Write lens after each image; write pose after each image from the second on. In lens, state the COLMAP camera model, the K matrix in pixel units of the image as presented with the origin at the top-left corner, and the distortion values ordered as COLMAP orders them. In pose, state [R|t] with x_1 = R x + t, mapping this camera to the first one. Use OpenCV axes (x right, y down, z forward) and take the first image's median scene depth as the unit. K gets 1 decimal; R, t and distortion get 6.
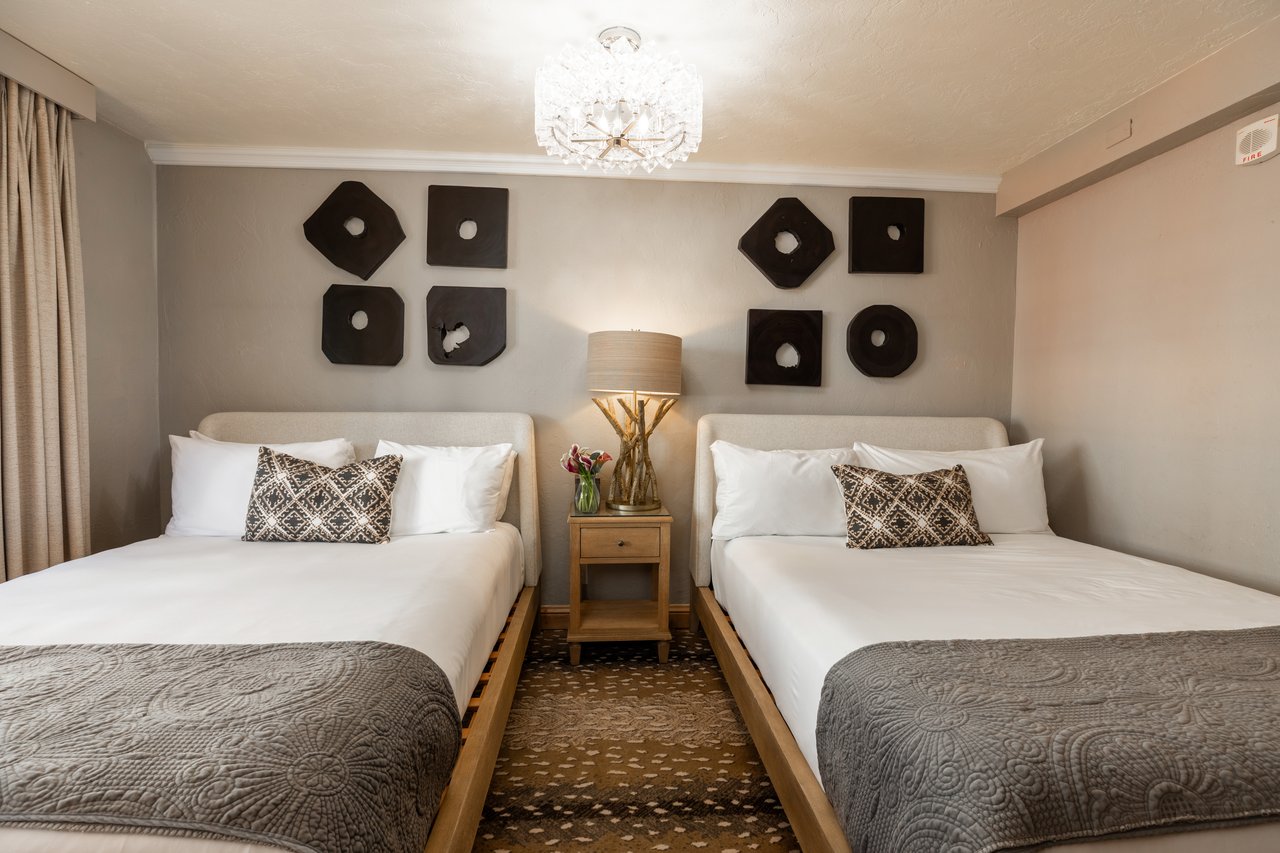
lens RADIAL K [[578.0, 0, 641.5], [0, 578.0, 425.4], [0, 0, 1]] dist [-0.011855, 0.001106]
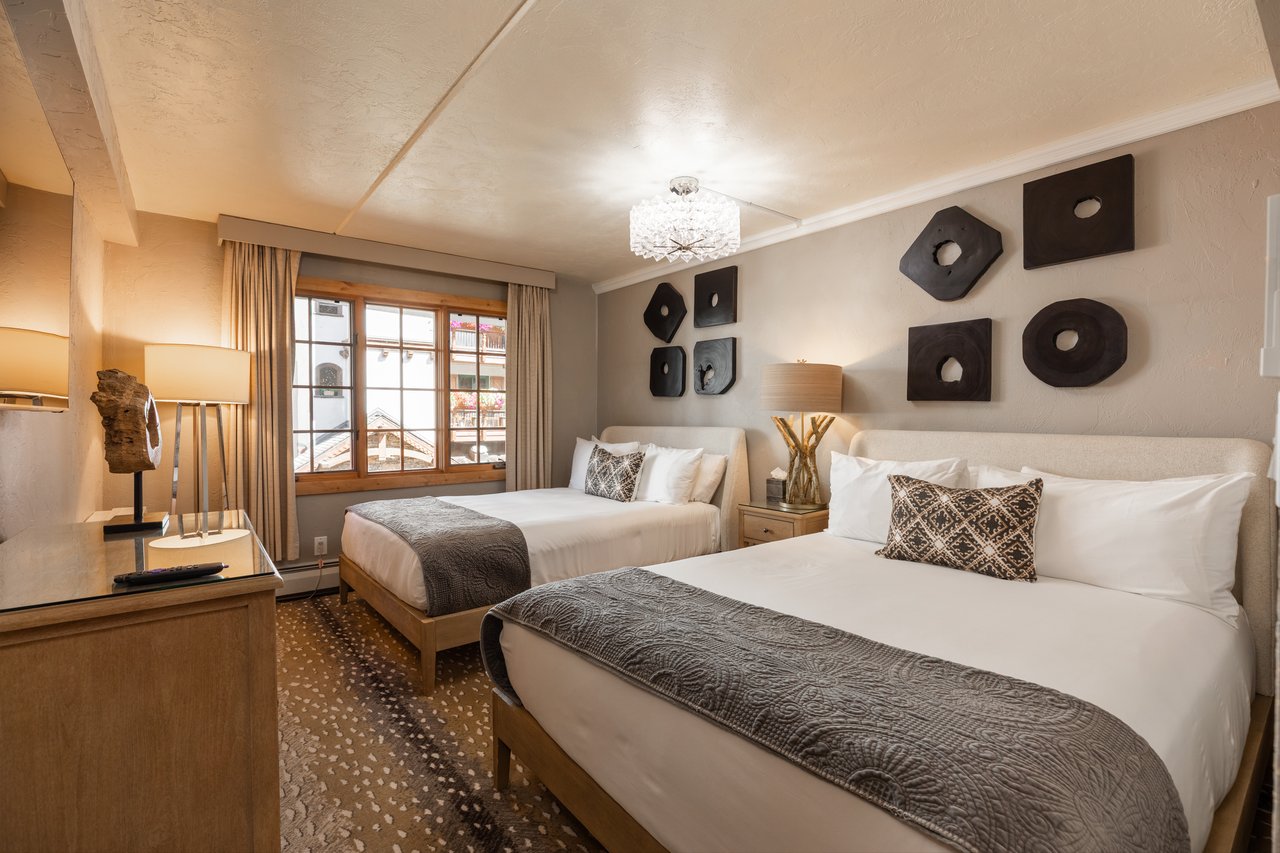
lens RADIAL K [[578.0, 0, 641.5], [0, 578.0, 425.4], [0, 0, 1]] dist [-0.011855, 0.001106]
pose [[0.573813, 0.003041, -0.818980, 0.778036], [-0.031895, 0.999317, -0.018636, 0.005245], [0.818365, 0.036815, 0.573519, 0.036610]]
